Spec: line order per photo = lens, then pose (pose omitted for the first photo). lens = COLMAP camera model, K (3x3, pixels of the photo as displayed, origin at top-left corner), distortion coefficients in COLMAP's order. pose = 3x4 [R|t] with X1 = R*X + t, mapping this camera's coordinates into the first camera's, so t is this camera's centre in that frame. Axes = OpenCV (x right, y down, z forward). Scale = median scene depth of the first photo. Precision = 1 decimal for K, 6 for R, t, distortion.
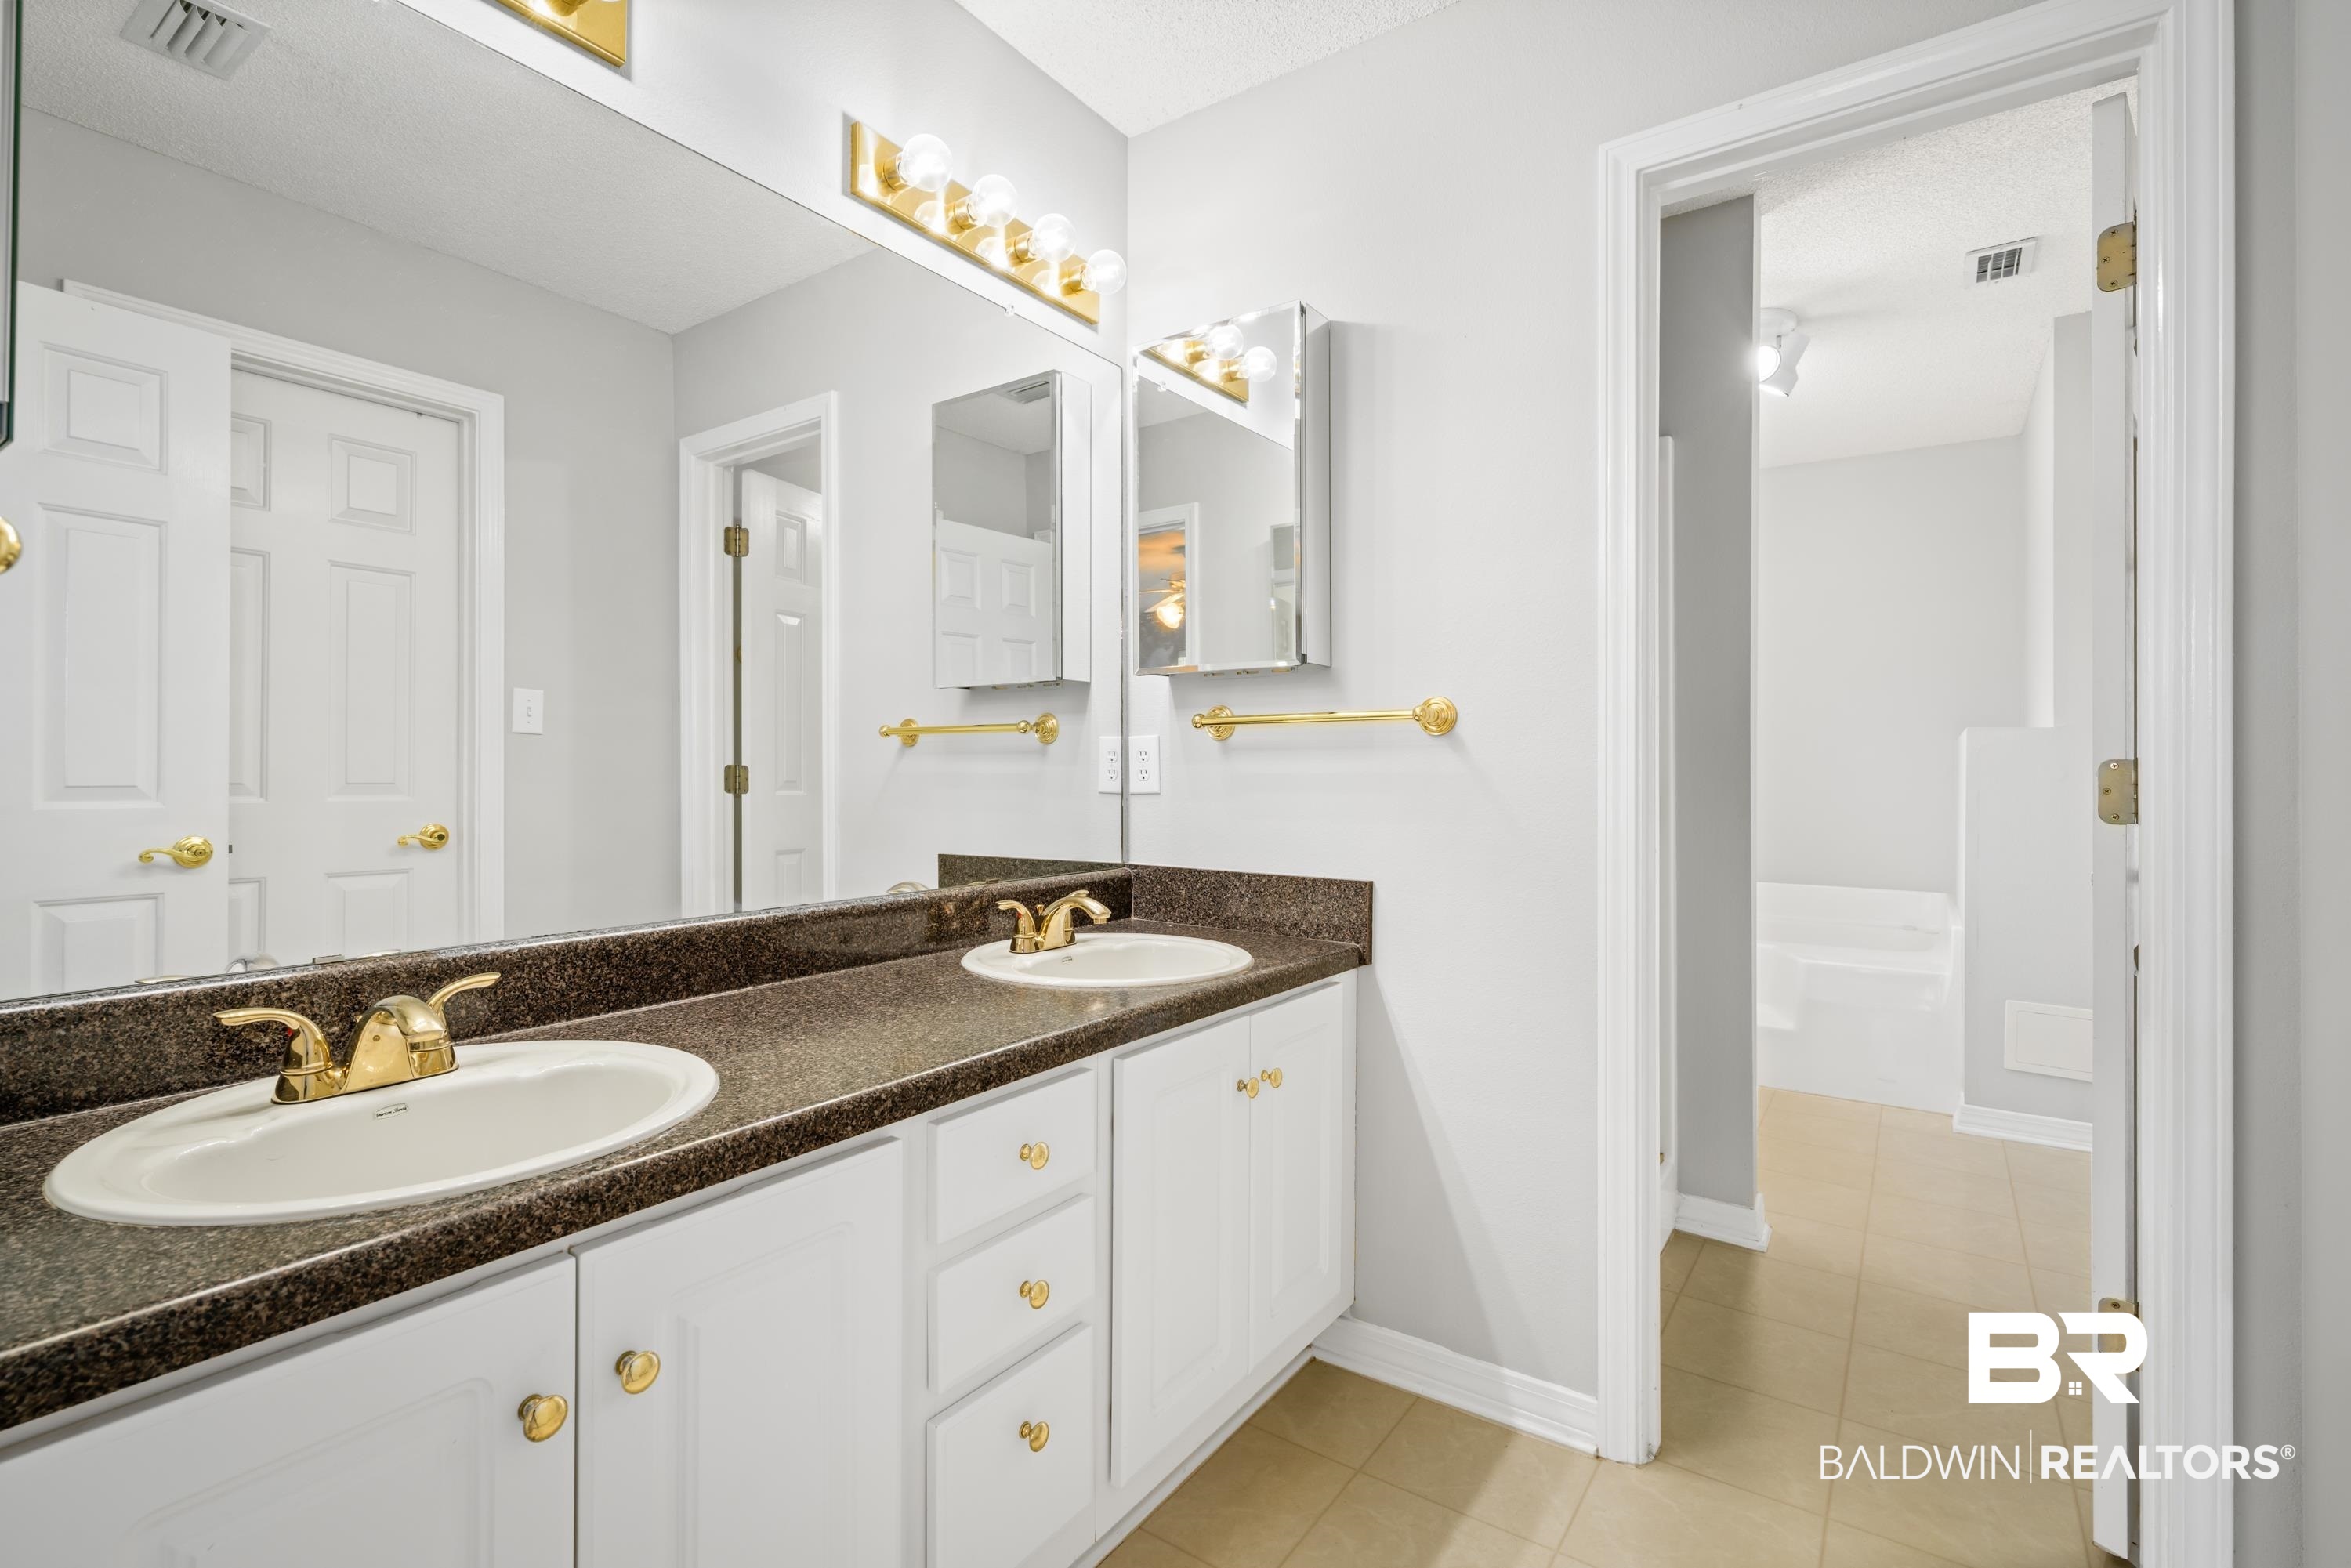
lens RADIAL K [[1080.2, 0, 1175.8], [0, 1080.2, 778.2], [0, 0, 1]] dist [-0.003378, 0.000901]
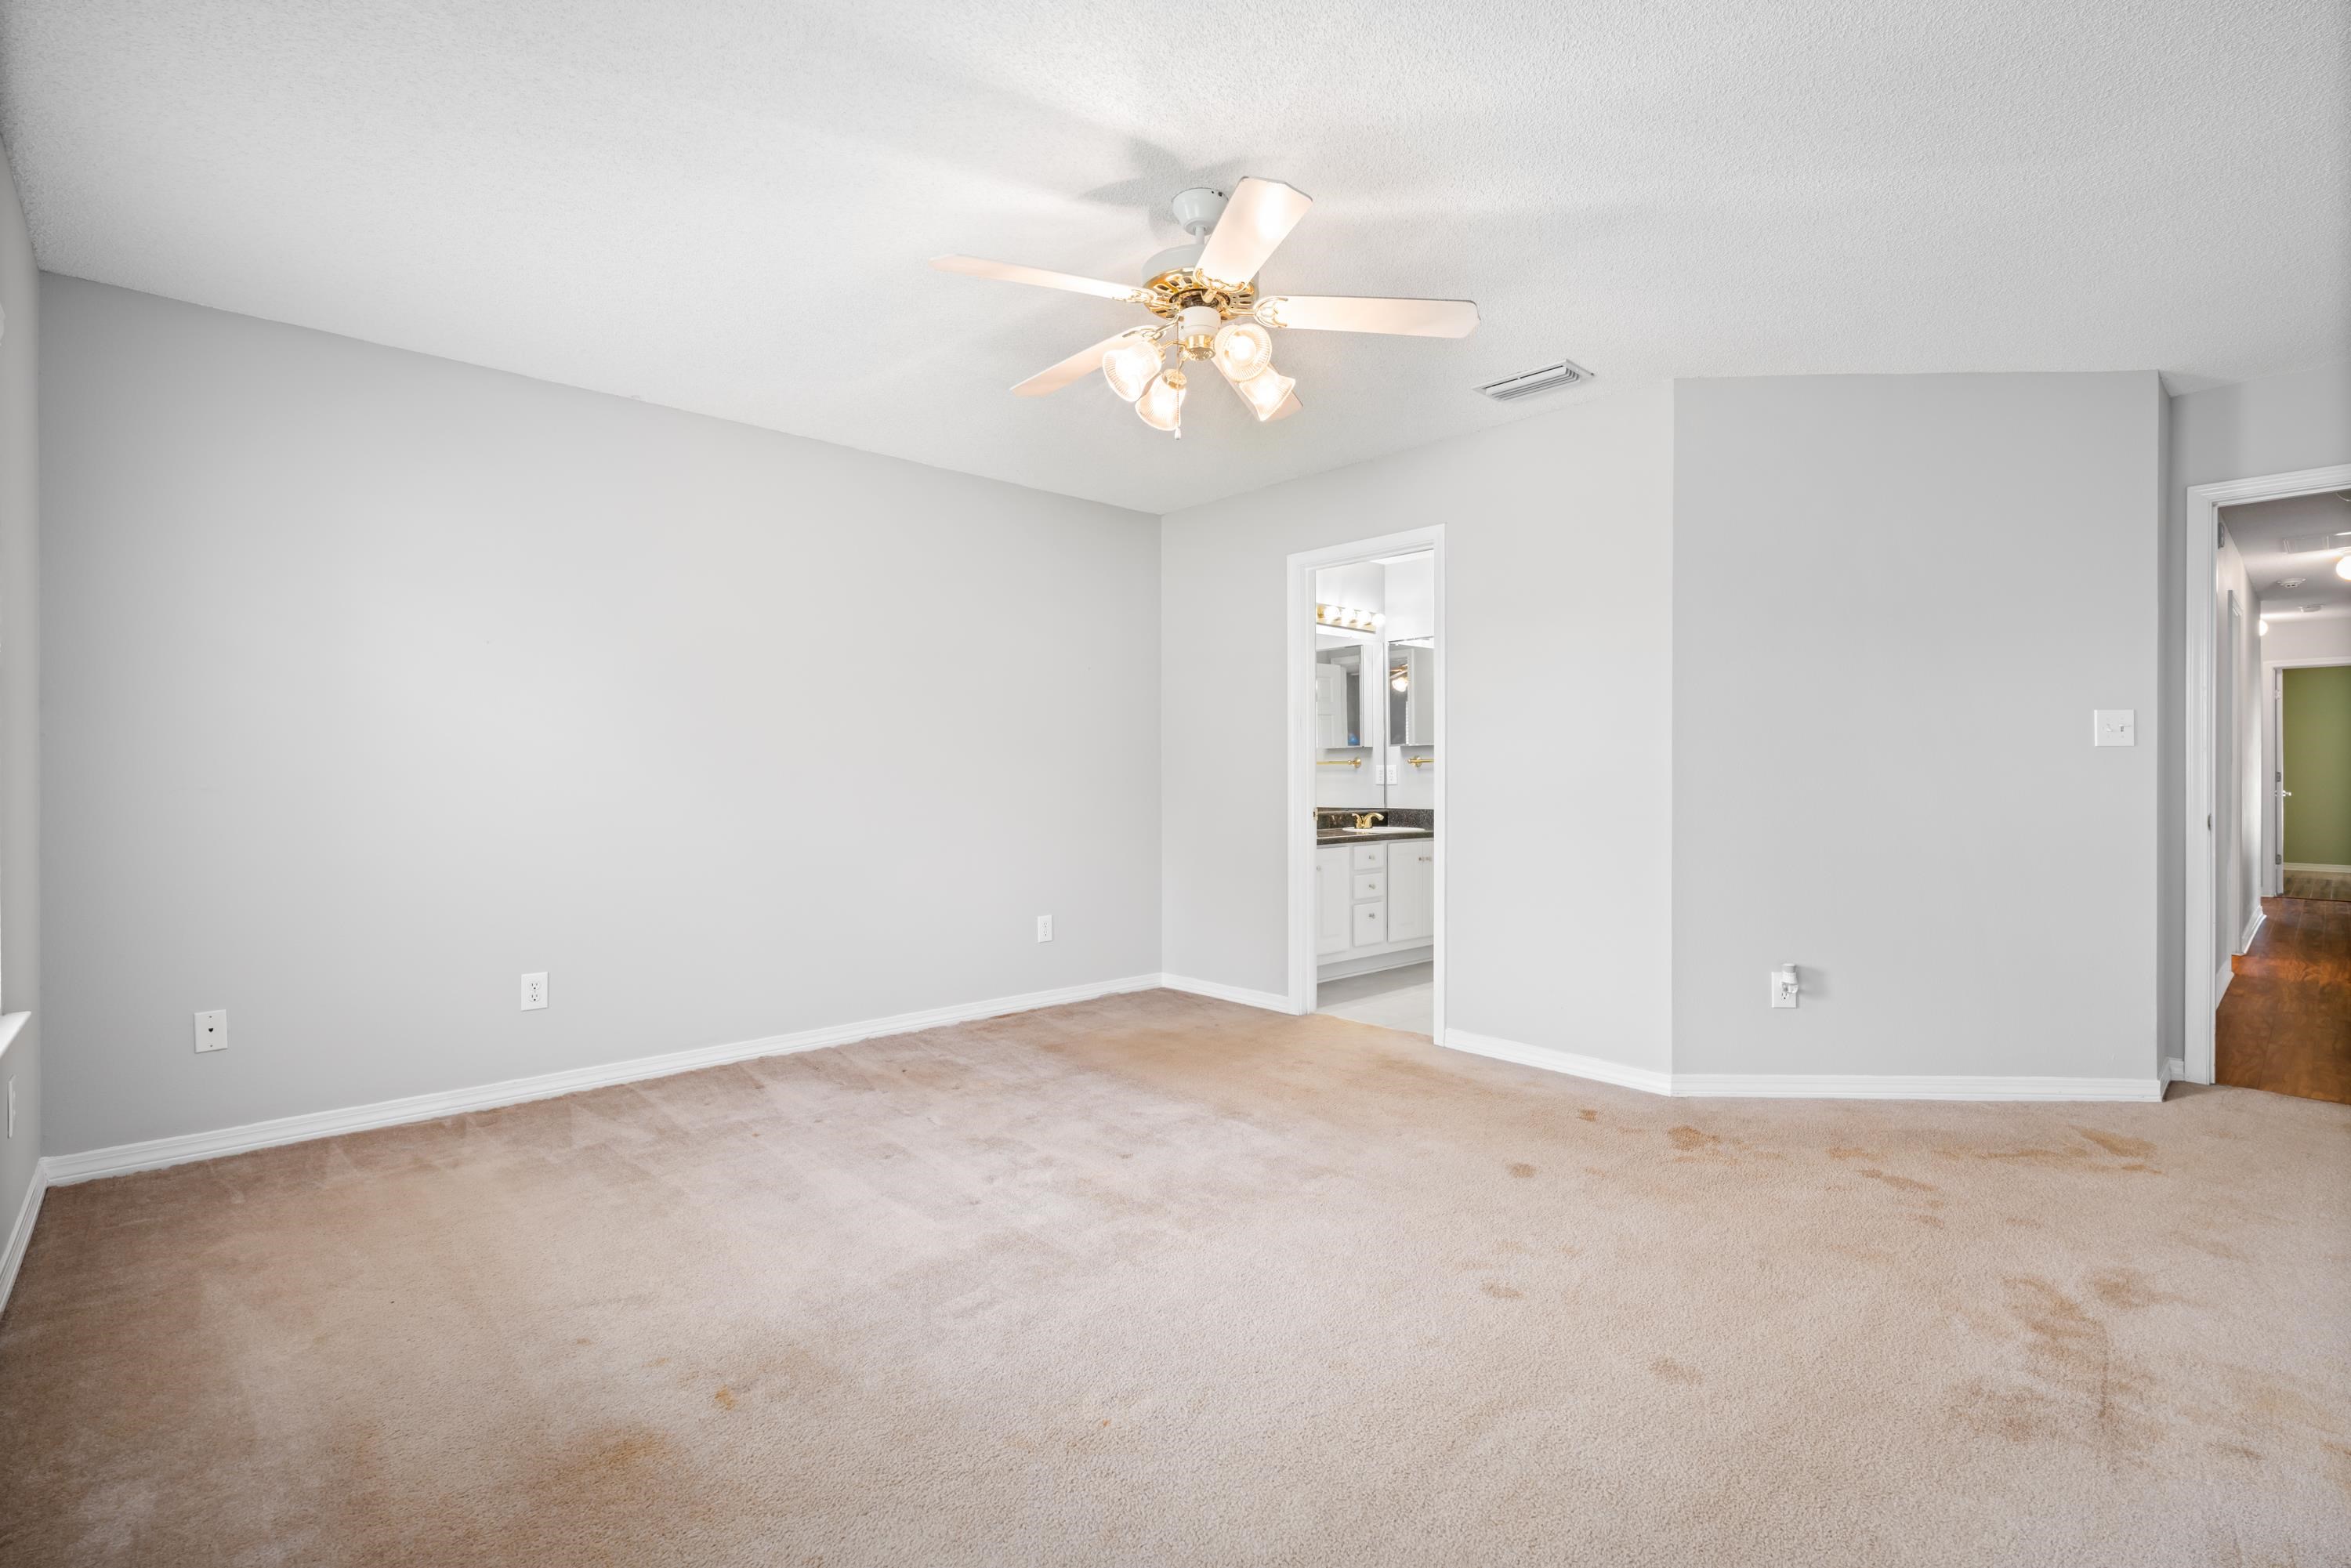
lens RADIAL K [[1080.2, 0, 1171.6], [0, 1080.2, 785.7], [0, 0, 1]] dist [-0.003378, 0.000901]
pose [[0.976982, -0.005240, -0.213256, 0.012857], [0.005638, 0.999983, 0.001260, 0.008987], [0.213246, -0.002433, 0.976996, -2.101742]]
